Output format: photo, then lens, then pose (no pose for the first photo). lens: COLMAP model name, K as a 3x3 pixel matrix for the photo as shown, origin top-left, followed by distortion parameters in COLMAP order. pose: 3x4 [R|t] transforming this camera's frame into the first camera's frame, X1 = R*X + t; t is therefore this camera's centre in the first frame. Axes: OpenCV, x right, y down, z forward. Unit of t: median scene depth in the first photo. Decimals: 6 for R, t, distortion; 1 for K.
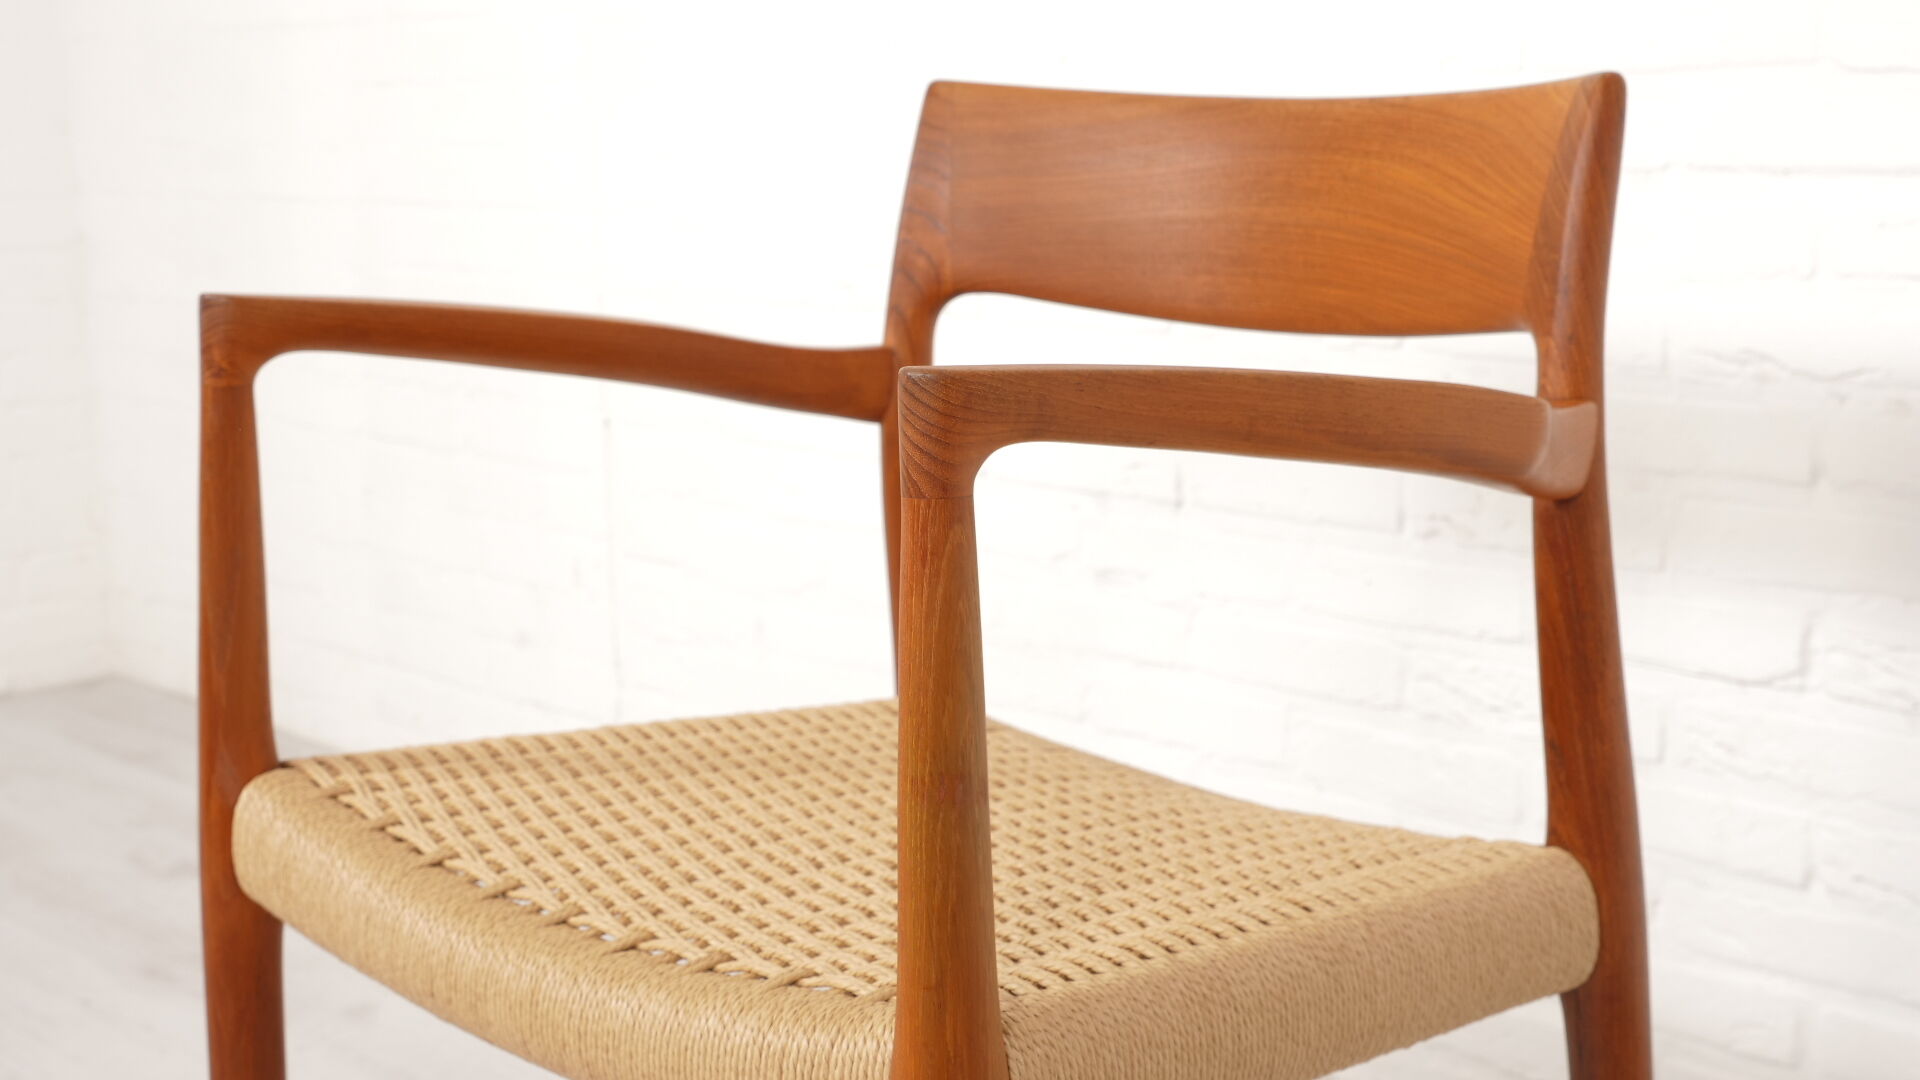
lens RADIAL K [[2784.5, 0, 954.5], [0, 2784.5, 538.6], [0, 0, 1]] dist [-0.008030, 0.000000]
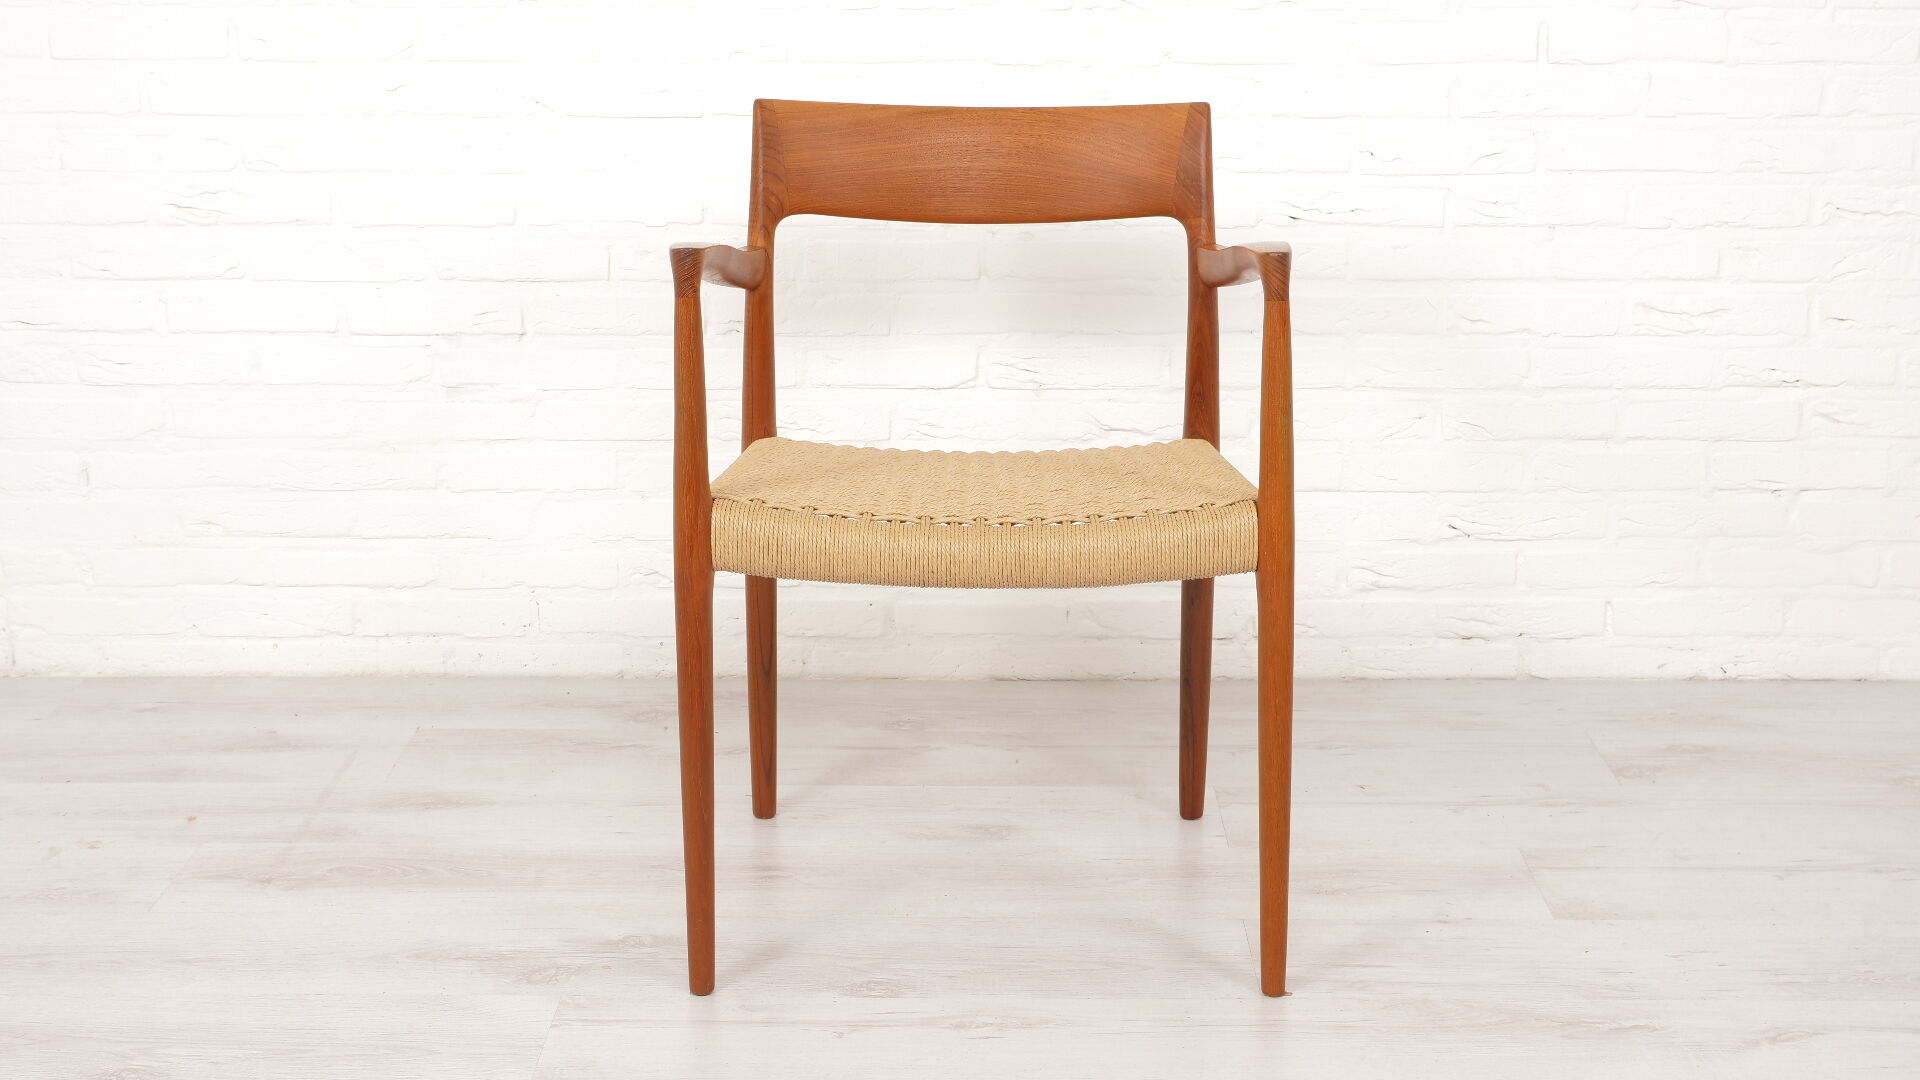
lens RADIAL K [[2784.5, 0, 960.9], [0, 2784.5, 540.4], [0, 0, 1]] dist [-0.008030, 0.000000]
pose [[0.667675, -0.159618, 0.727139, -1.544276], [0.107503, 0.987179, 0.117989, -0.095580], [-0.736650, -0.000609, 0.676274, -0.397659]]
